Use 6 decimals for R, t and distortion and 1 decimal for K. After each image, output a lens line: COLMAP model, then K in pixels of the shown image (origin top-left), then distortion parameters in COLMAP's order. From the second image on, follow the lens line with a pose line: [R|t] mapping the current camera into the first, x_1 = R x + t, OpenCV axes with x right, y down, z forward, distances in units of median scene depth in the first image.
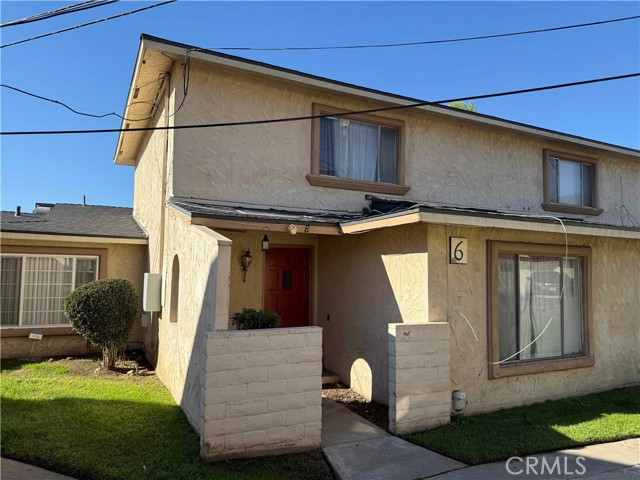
lens RADIAL K [[454.8, 0, 318.9], [0, 454.8, 240.0], [0, 0, 1]] dist [0.018864, -0.028003]
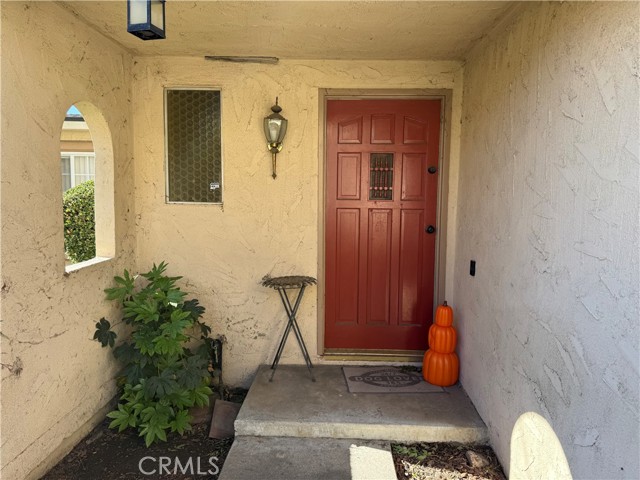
lens RADIAL K [[454.8, 0, 317.6], [0, 454.8, 243.2], [0, 0, 1]] dist [0.018864, -0.028003]
pose [[0.885922, 0.048635, -0.461277, 0.086247], [0.024692, 0.988132, 0.151608, 0.089157], [0.463176, -0.145703, 0.874207, 0.618152]]
